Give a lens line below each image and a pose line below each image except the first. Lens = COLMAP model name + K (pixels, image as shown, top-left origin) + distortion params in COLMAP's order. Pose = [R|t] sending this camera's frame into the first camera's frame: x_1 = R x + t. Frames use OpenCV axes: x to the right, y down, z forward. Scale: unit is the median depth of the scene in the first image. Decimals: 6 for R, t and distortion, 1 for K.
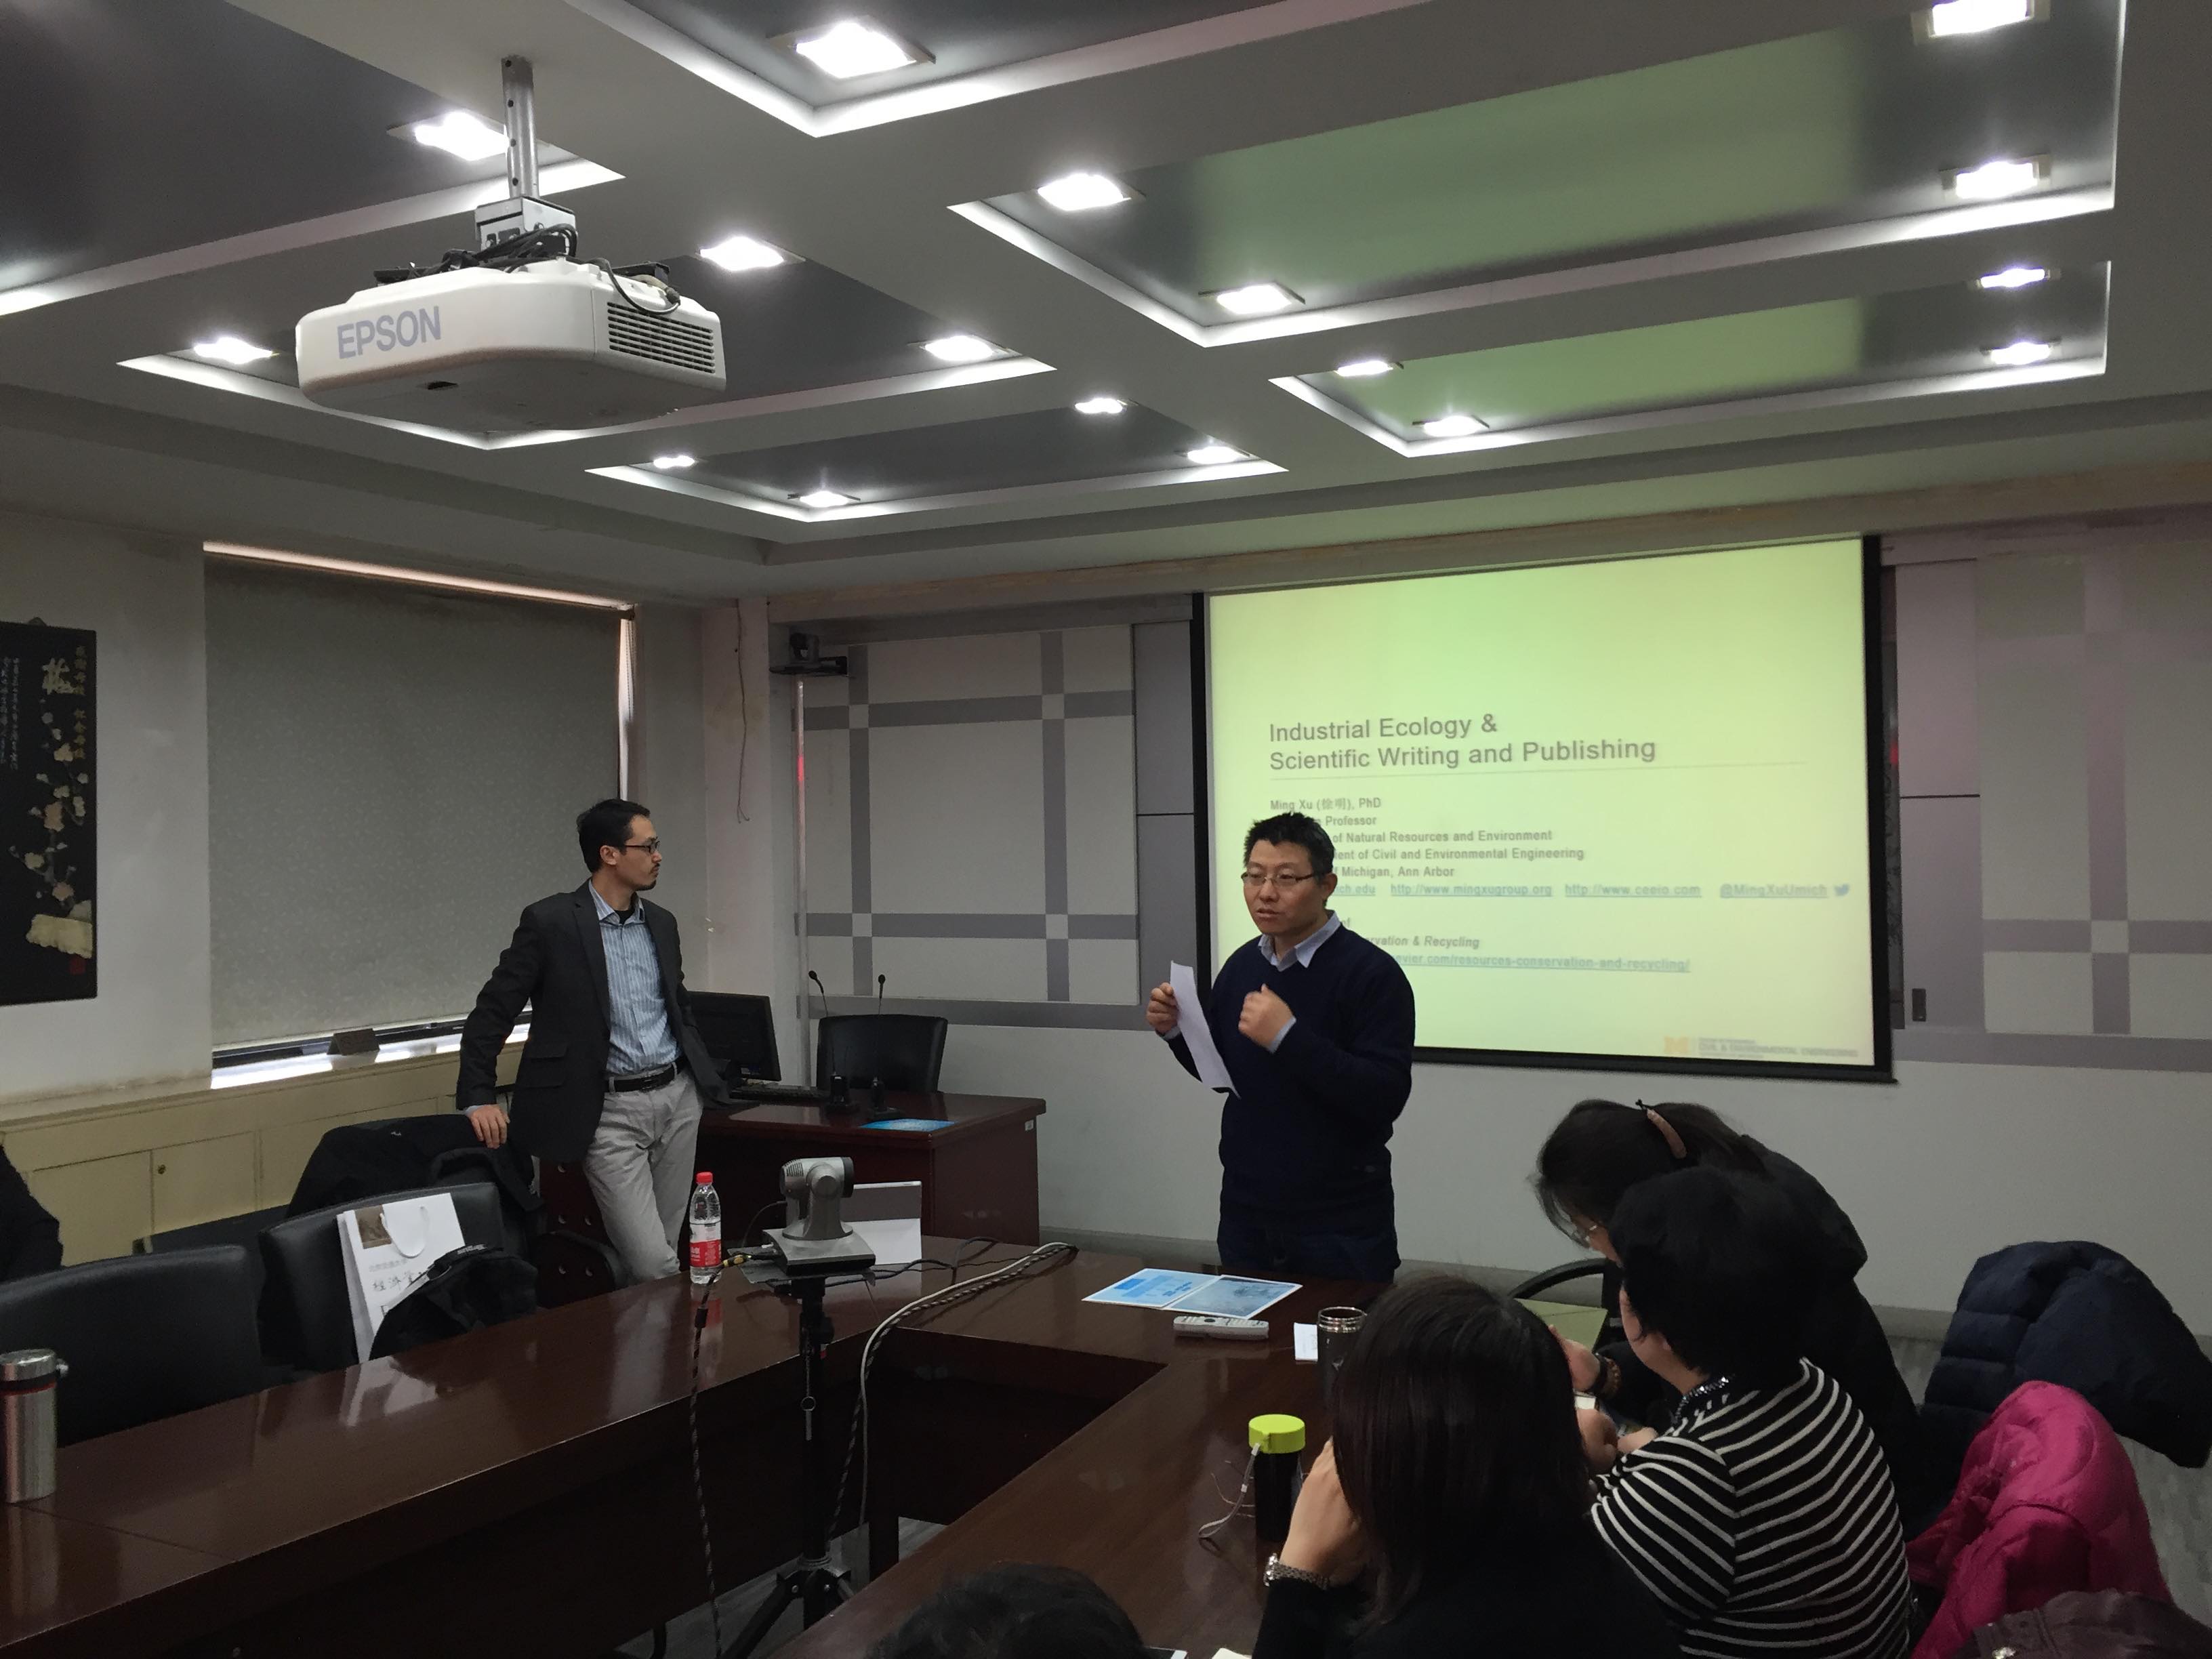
lens RADIAL K [[1823.9, 0, 1106.0], [0, 1823.9, 829.5], [0, 0, 1]] dist [0.007513, 0.005064]
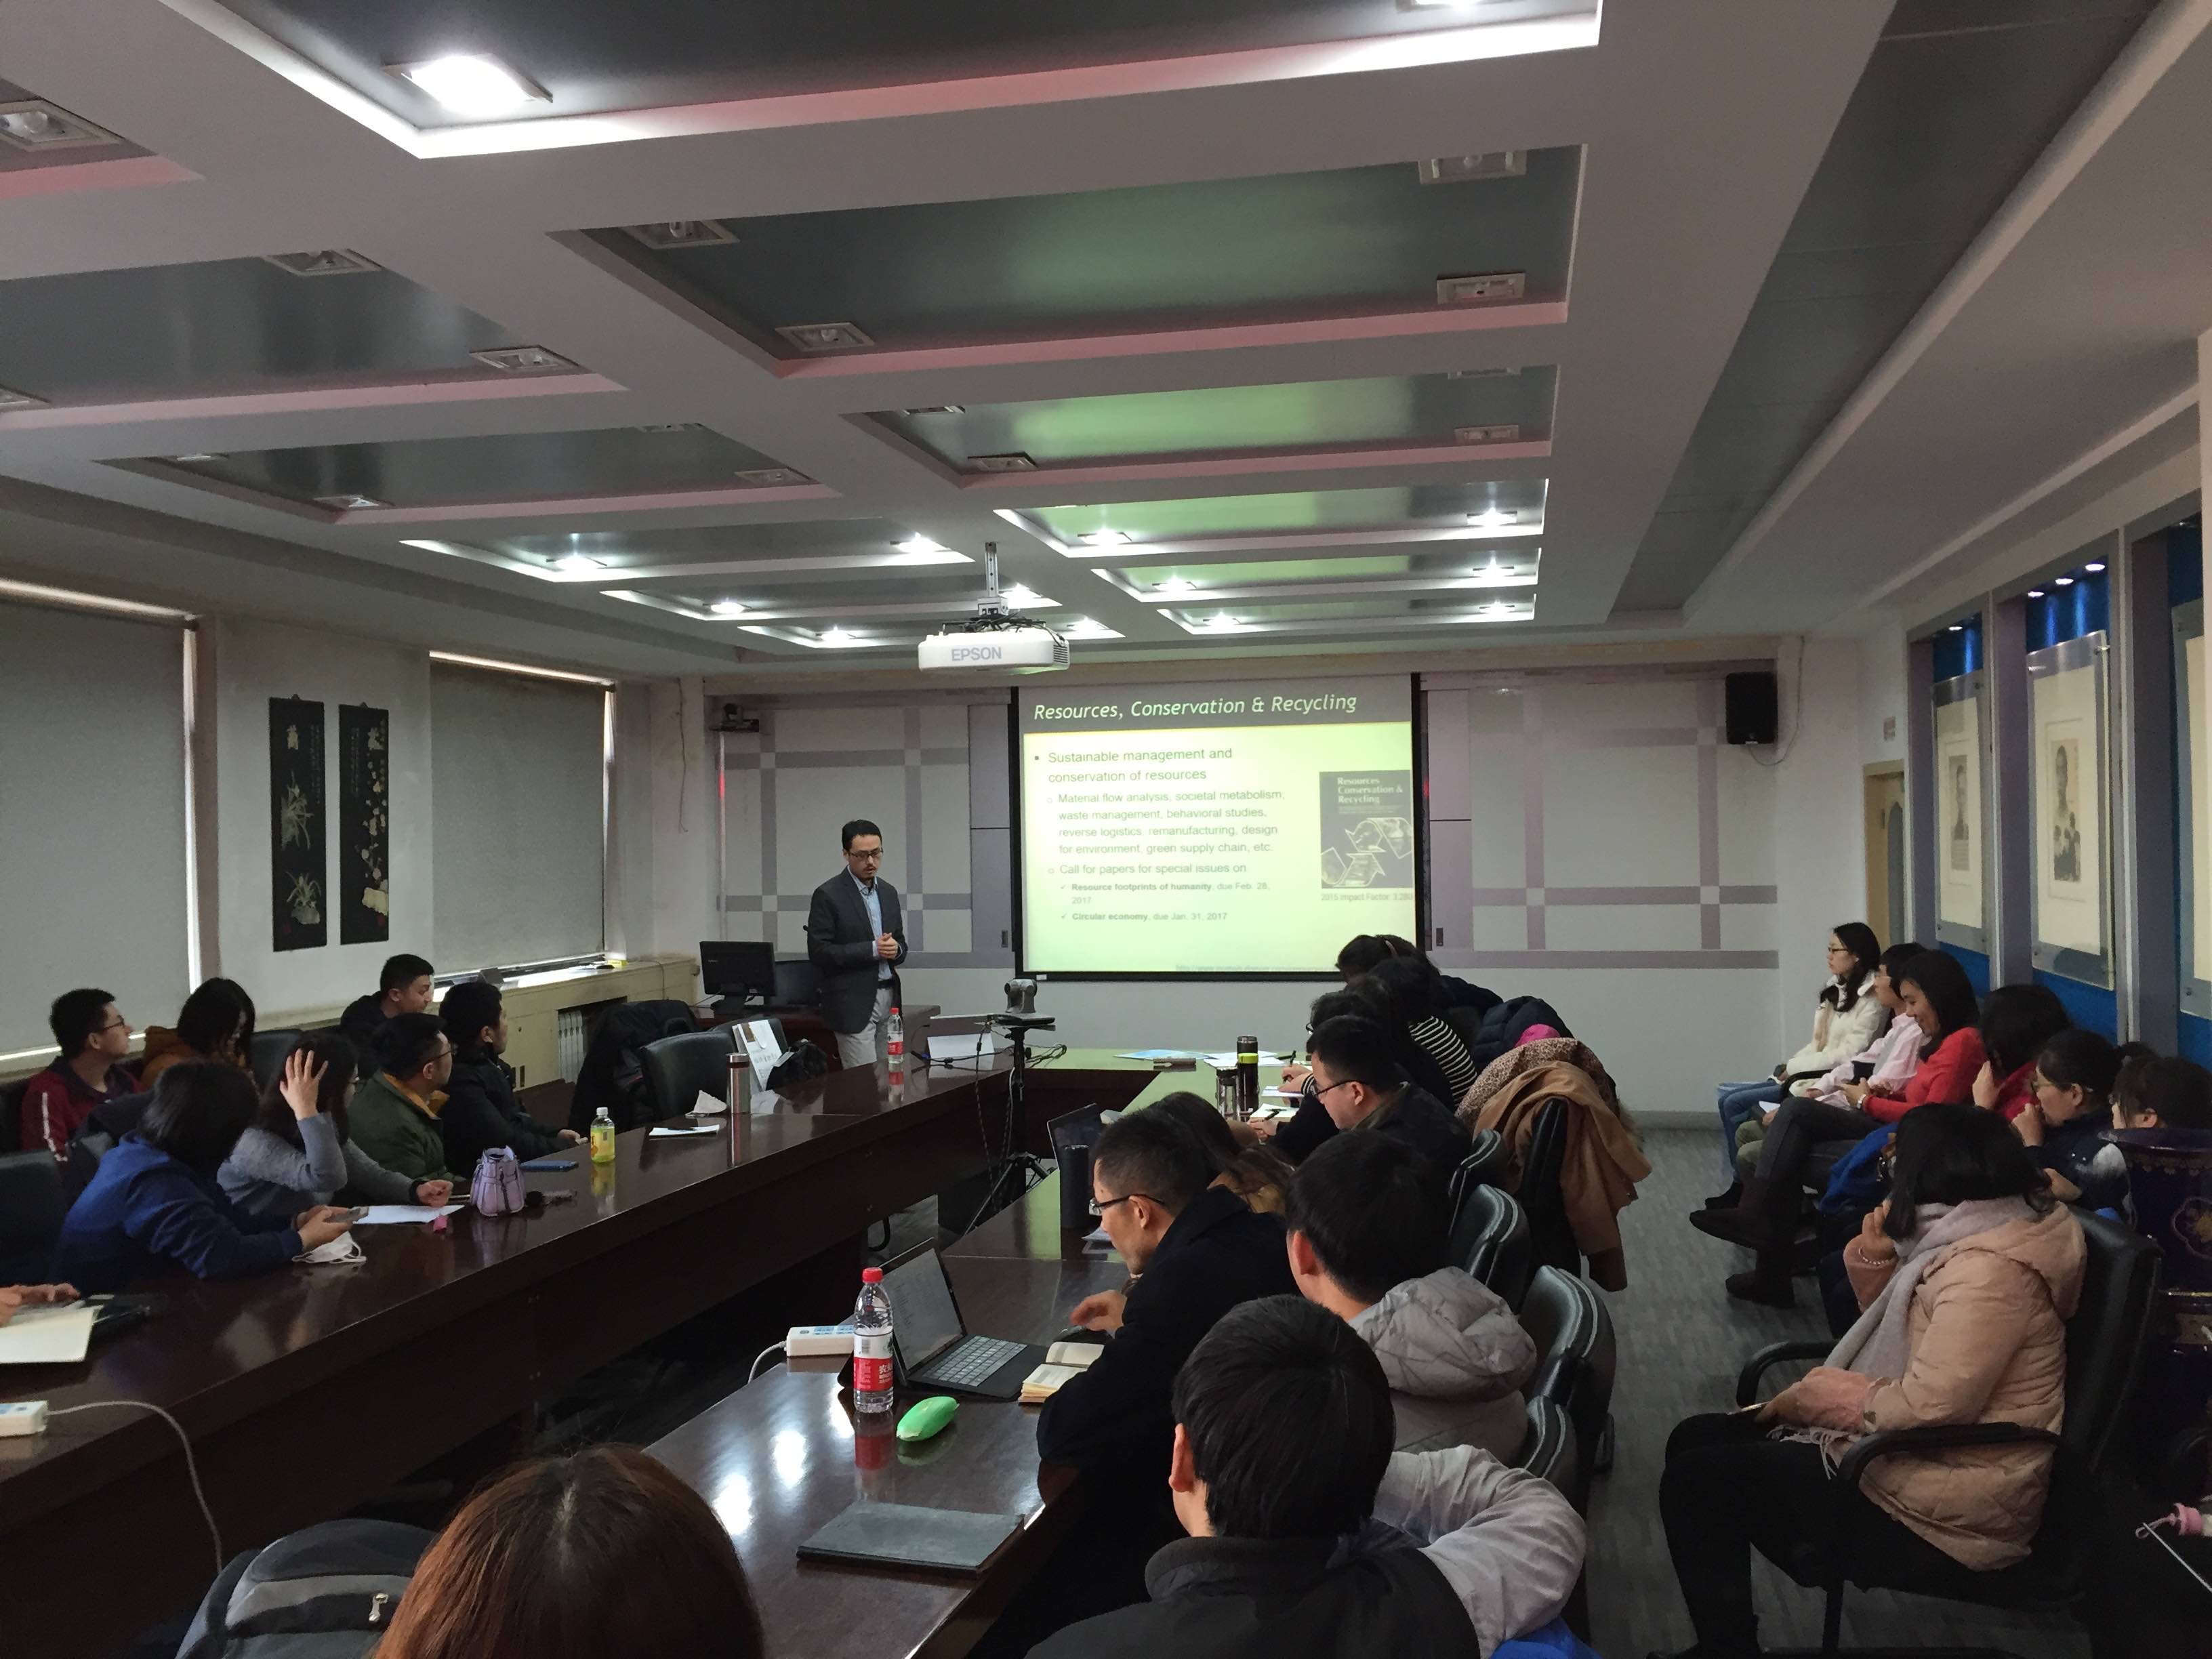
lens RADIAL K [[1866.1, 0, 1106.0], [0, 1866.1, 829.5], [0, 0, 1]] dist [-0.001107, 0.498393]
pose [[0.967215, 0.004207, 0.253923, -0.299242], [-0.001876, 0.999954, -0.009420, 0.007860], [-0.253951, 0.008634, 0.967179, -0.611157]]
